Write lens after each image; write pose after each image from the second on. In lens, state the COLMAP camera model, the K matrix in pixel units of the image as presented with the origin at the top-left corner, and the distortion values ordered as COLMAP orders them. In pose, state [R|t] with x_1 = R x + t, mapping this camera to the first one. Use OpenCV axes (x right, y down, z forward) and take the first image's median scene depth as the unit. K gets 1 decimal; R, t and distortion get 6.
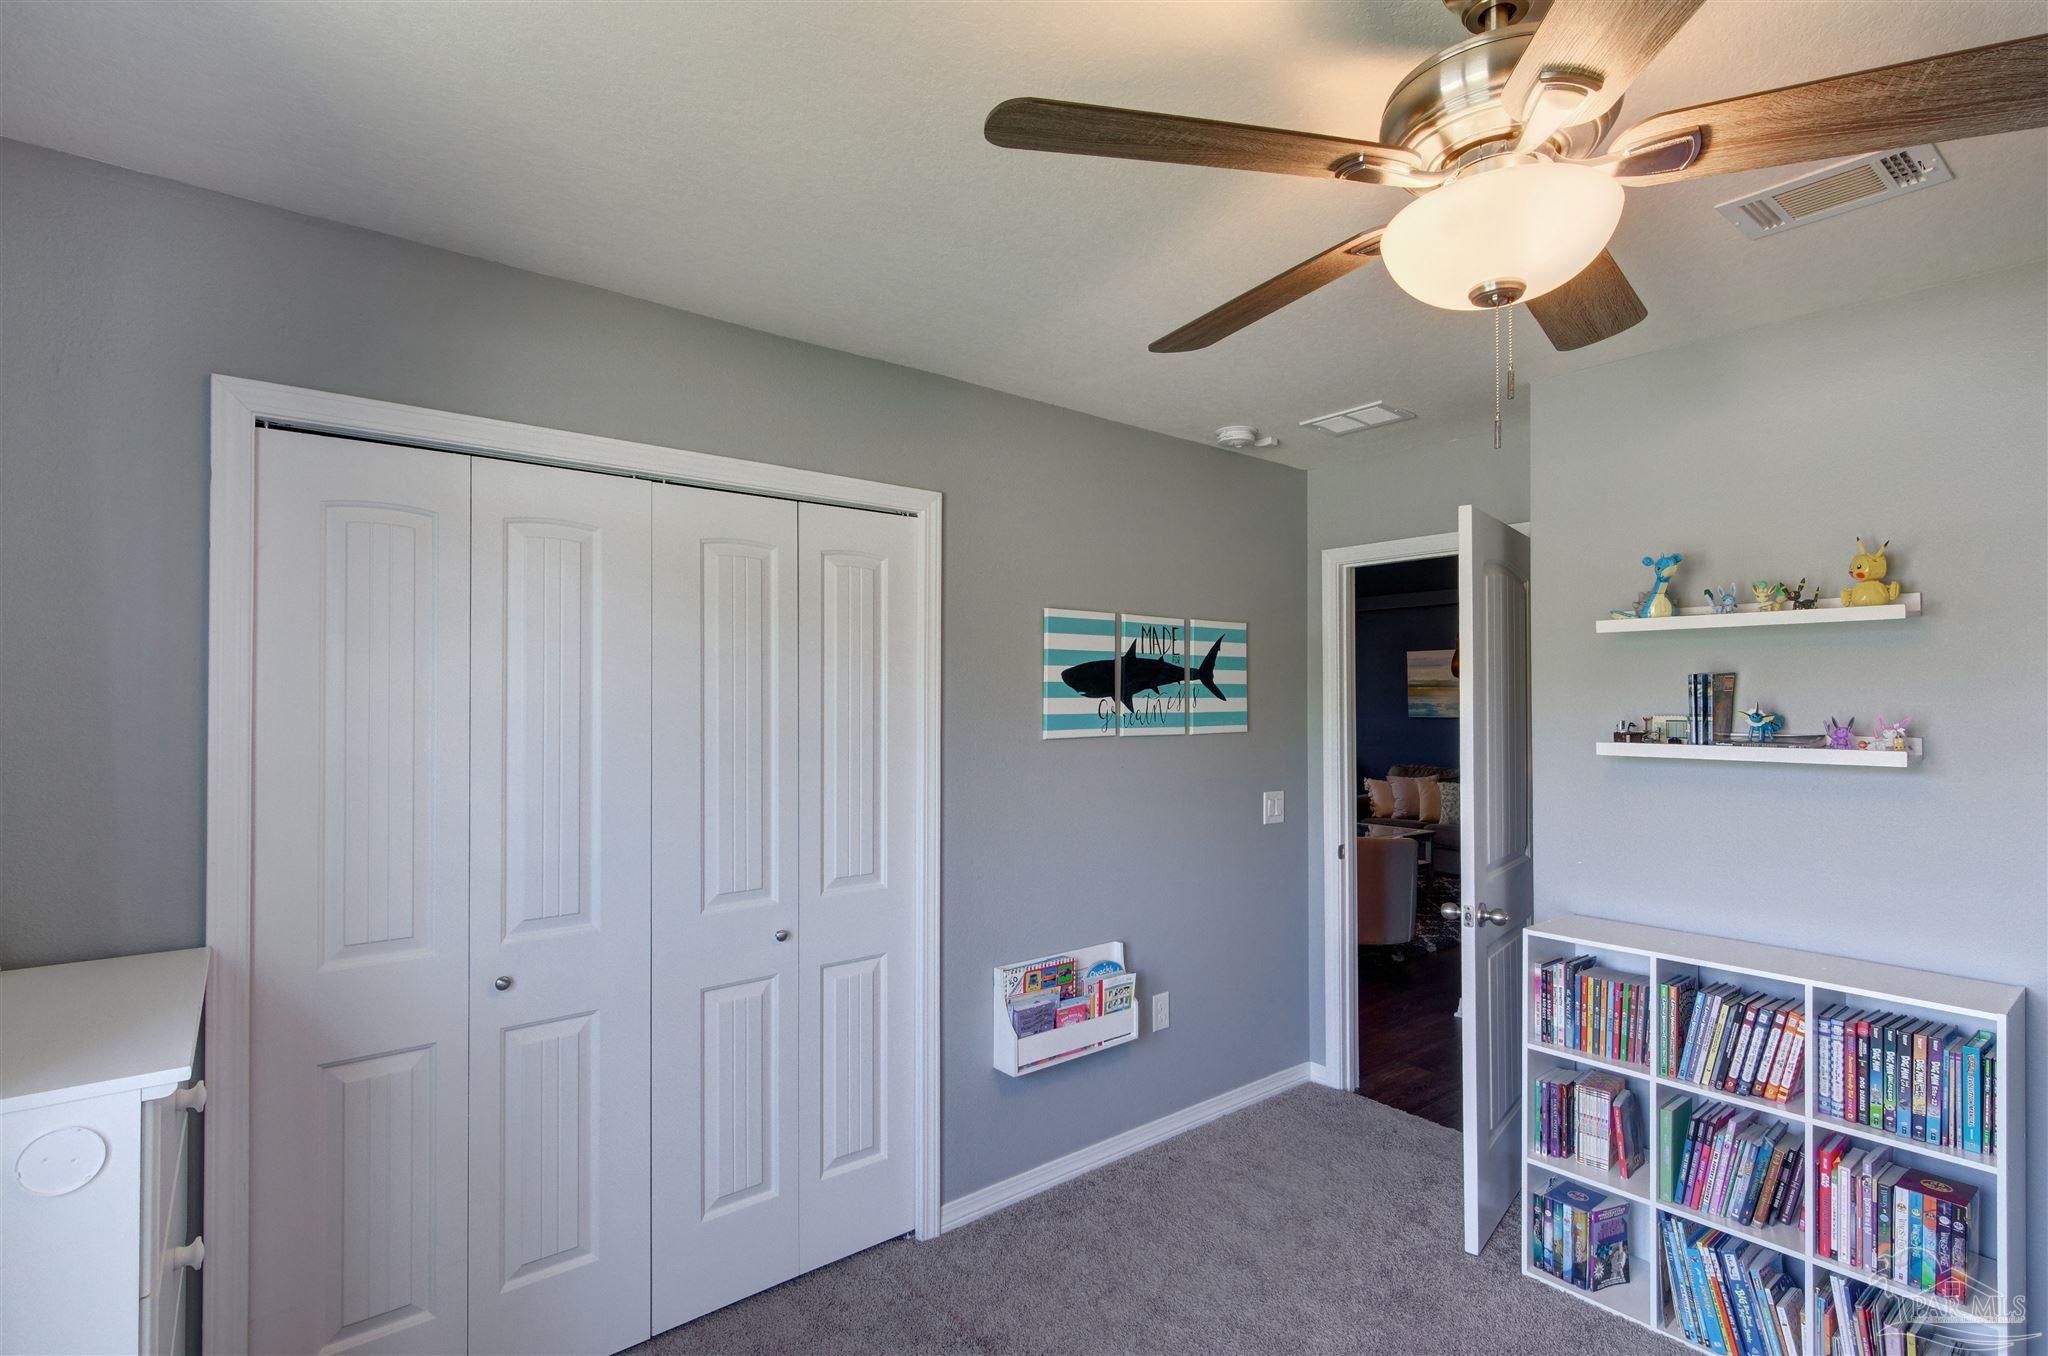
lens RADIAL K [[951.9, 0, 1024.0], [0, 951.9, 678.0], [0, 0, 1]] dist [-0.001513, -0.000406]
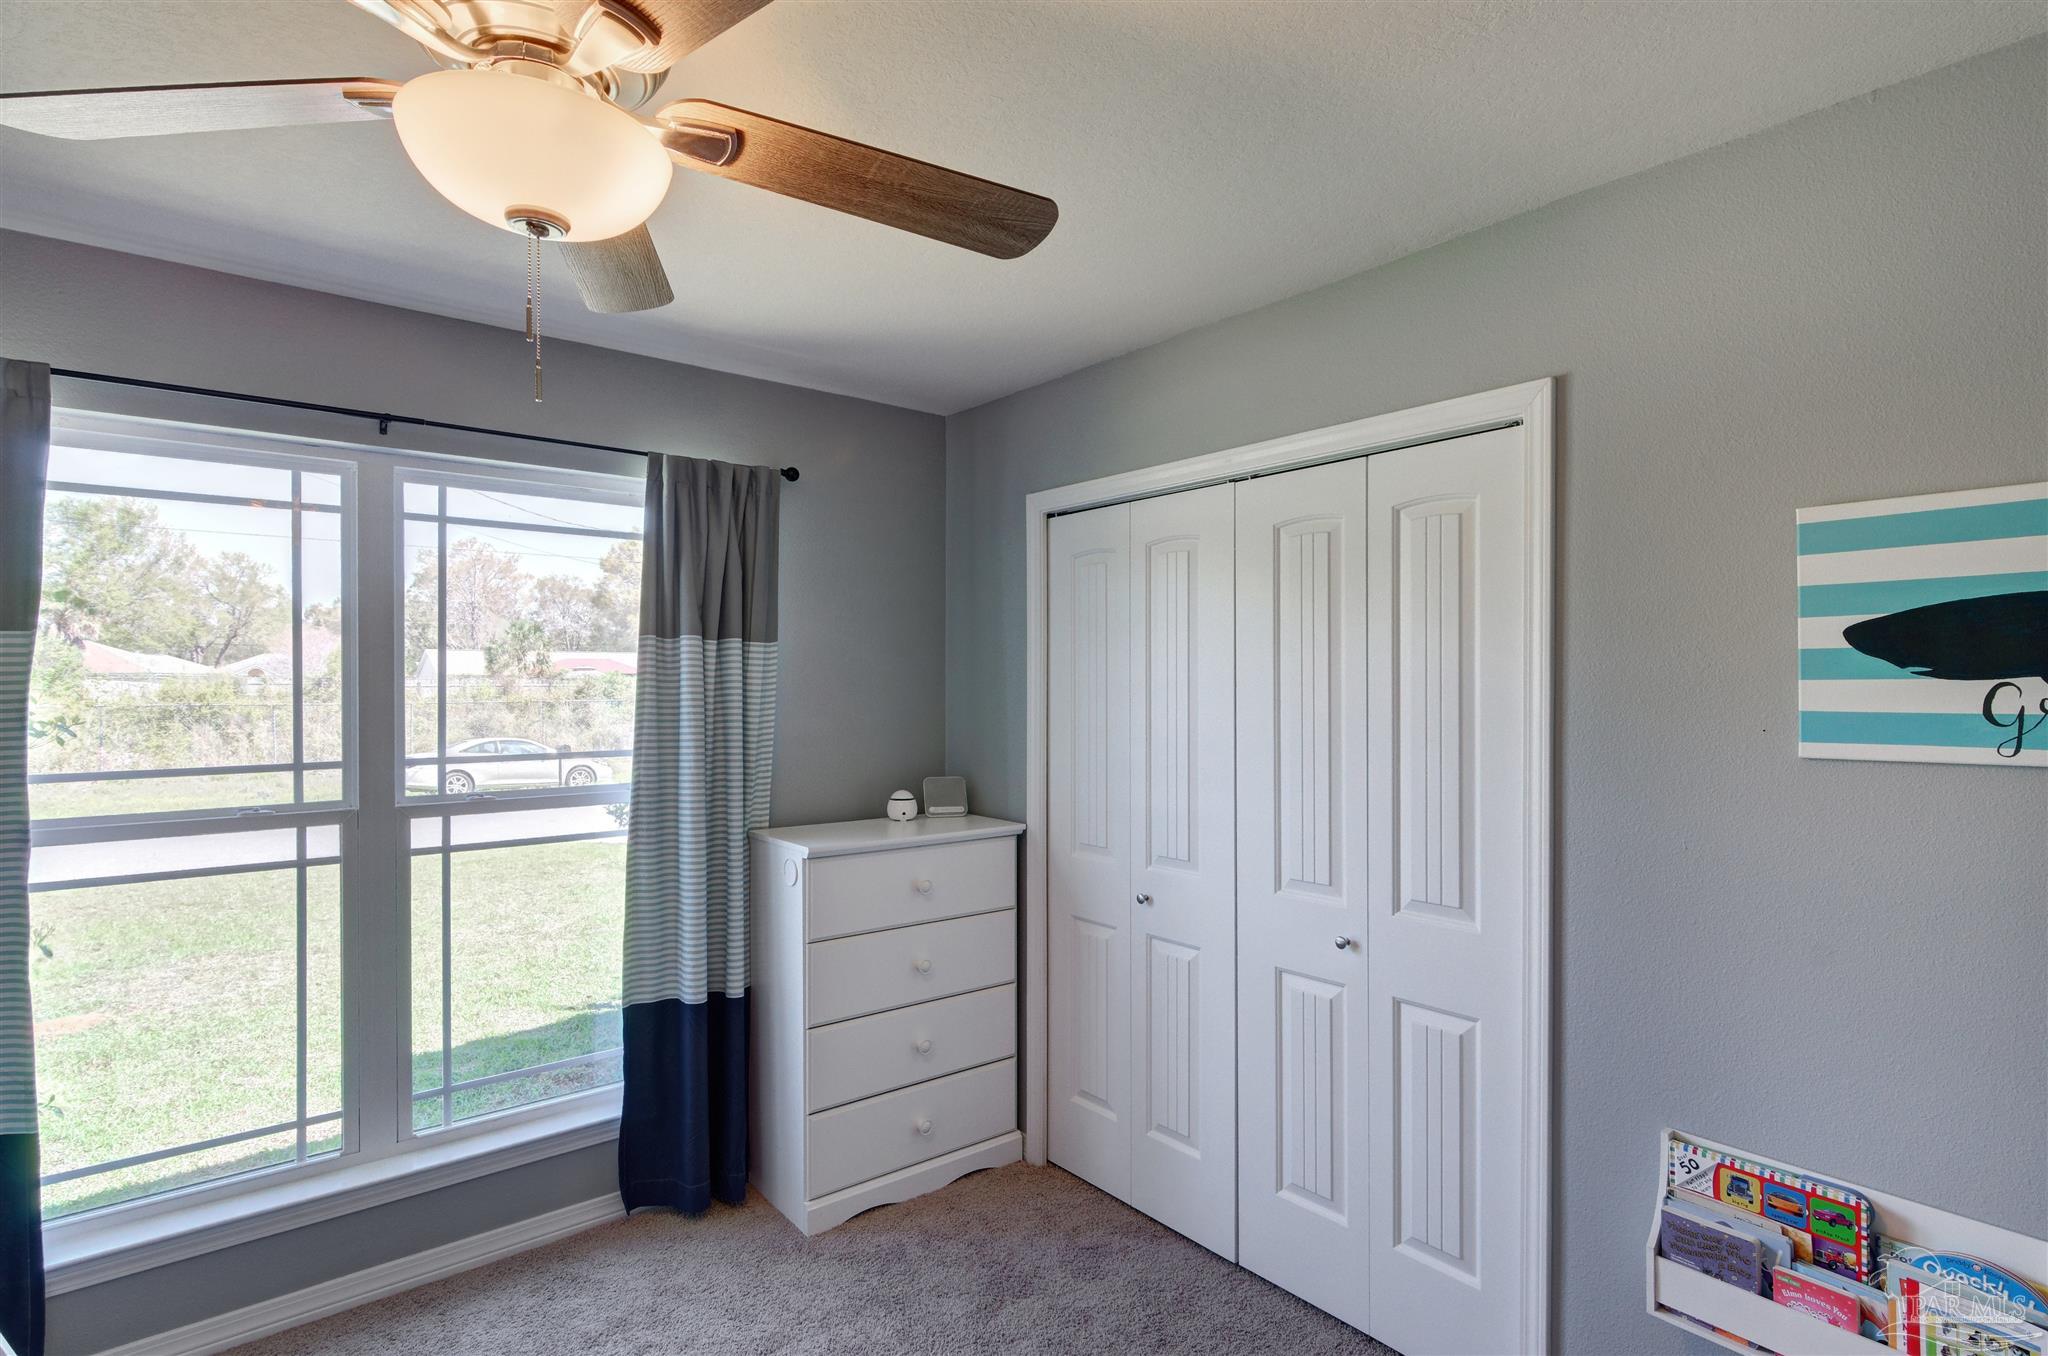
lens RADIAL K [[1023.7, 0, 1021.3], [0, 1023.7, 697.1], [0, 0, 1]] dist [0.000695, 0.000062]
pose [[0.003150, 0.006340, -0.999975, 0.642070], [0.012769, 0.999898, 0.006380, 0.023295], [0.999914, -0.012789, 0.003069, 0.618762]]
